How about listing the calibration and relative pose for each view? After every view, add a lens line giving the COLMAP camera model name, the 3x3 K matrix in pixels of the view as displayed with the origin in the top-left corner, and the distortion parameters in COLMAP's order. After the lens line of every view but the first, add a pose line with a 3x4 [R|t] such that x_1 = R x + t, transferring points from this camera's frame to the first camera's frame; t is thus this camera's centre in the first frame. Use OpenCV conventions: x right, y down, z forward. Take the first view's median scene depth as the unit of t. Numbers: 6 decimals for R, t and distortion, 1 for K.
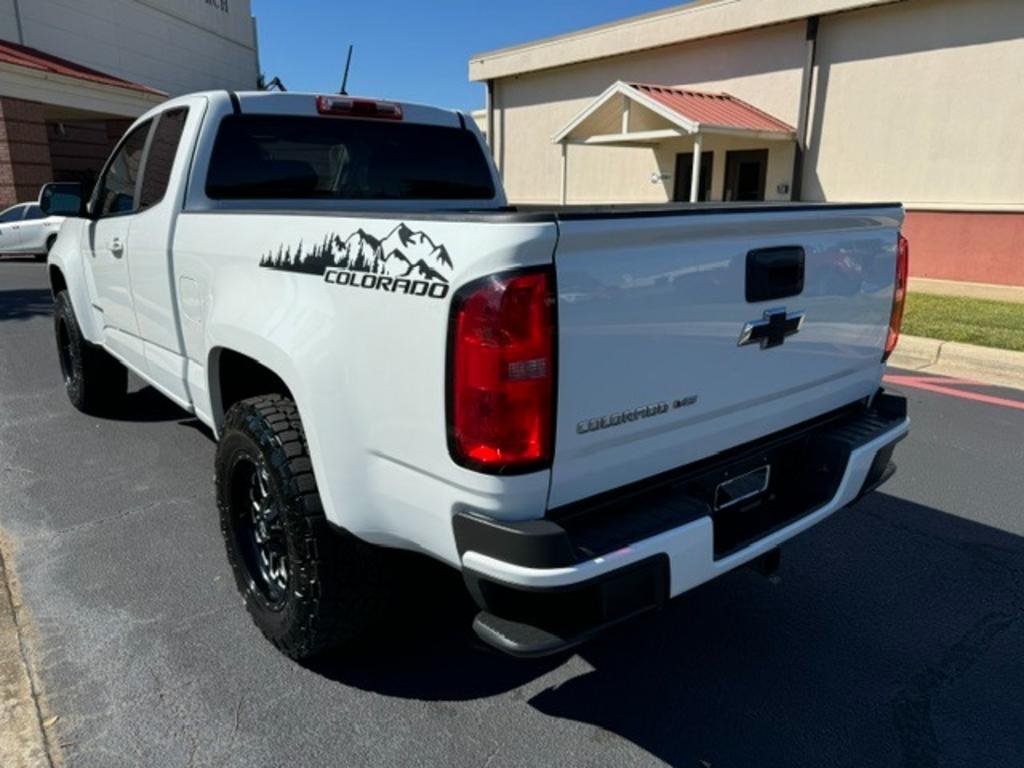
lens RADIAL K [[721.3, 0, 515.3], [0, 721.3, 382.6], [0, 0, 1]] dist [0.010622, 0.006595]
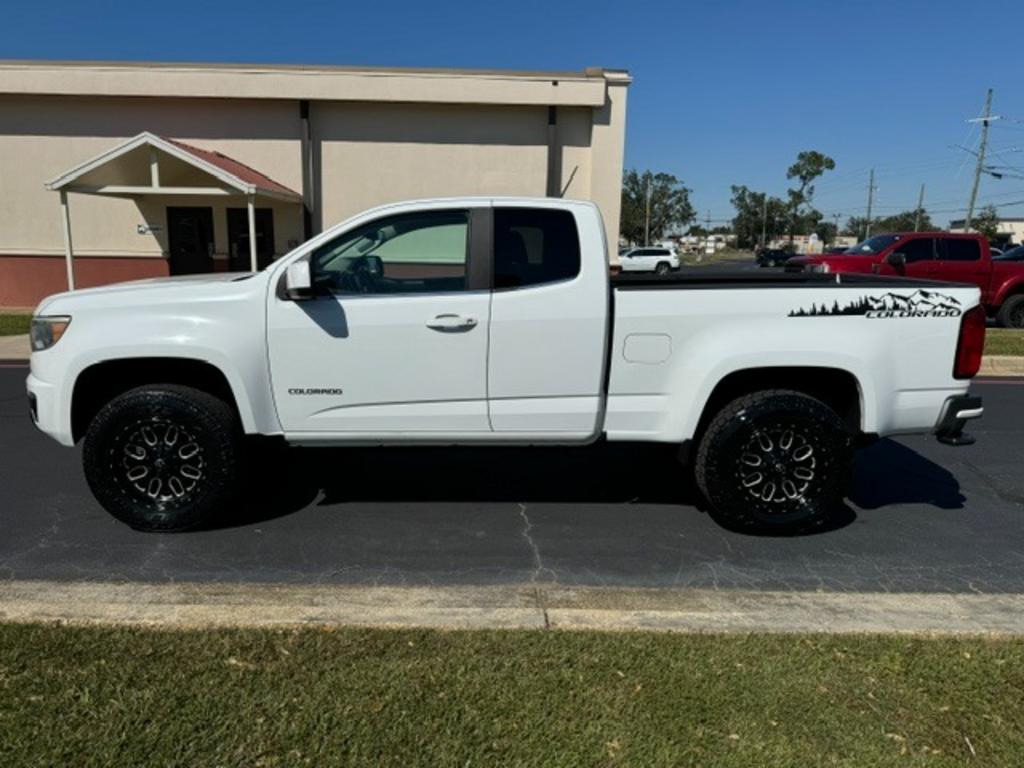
lens RADIAL K [[723.2, 0, 512.0], [0, 723.2, 384.0], [0, 0, 1]] dist [0.018972, -0.007952]
pose [[0.617603, -0.142044, 0.773557, -0.382466], [0.188006, 0.981705, 0.030162, -0.030604], [-0.763688, 0.126806, 0.633009, 0.066716]]
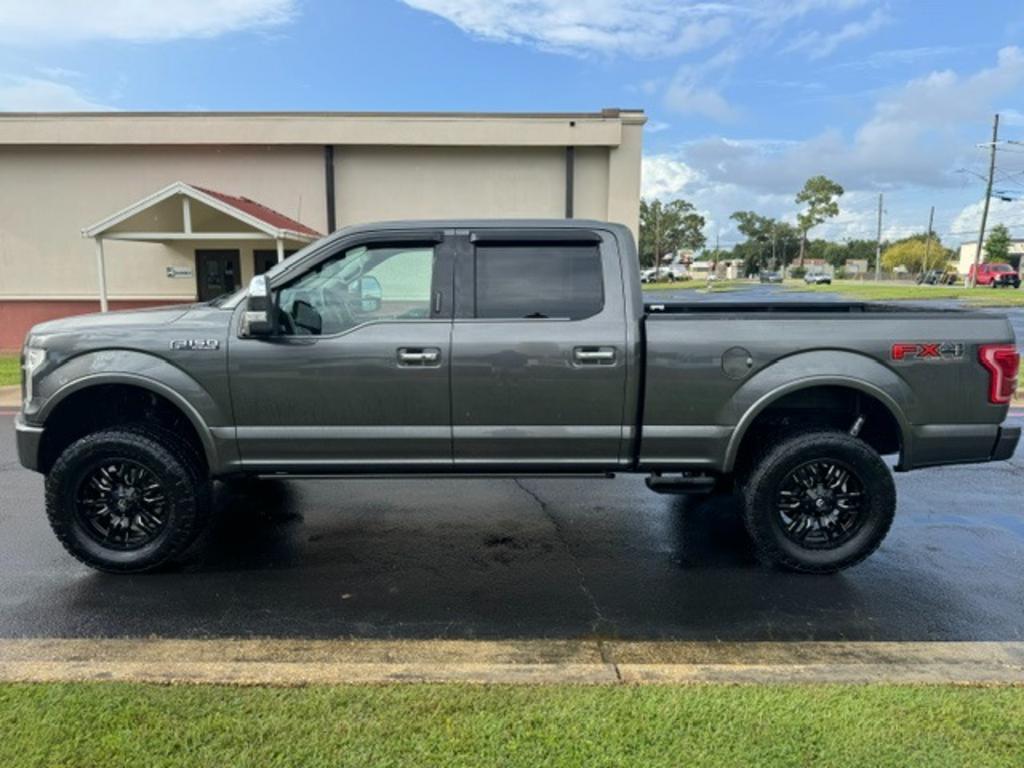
lens RADIAL K [[726.2, 0, 515.3], [0, 726.2, 384.1], [0, 0, 1]] dist [0.007017, 0.002356]
pose [[0.624310, -0.122788, 0.771466, -0.406347], [0.201826, 0.979393, -0.007446, -0.049242], [-0.754654, 0.160350, 0.636227, 0.069243]]
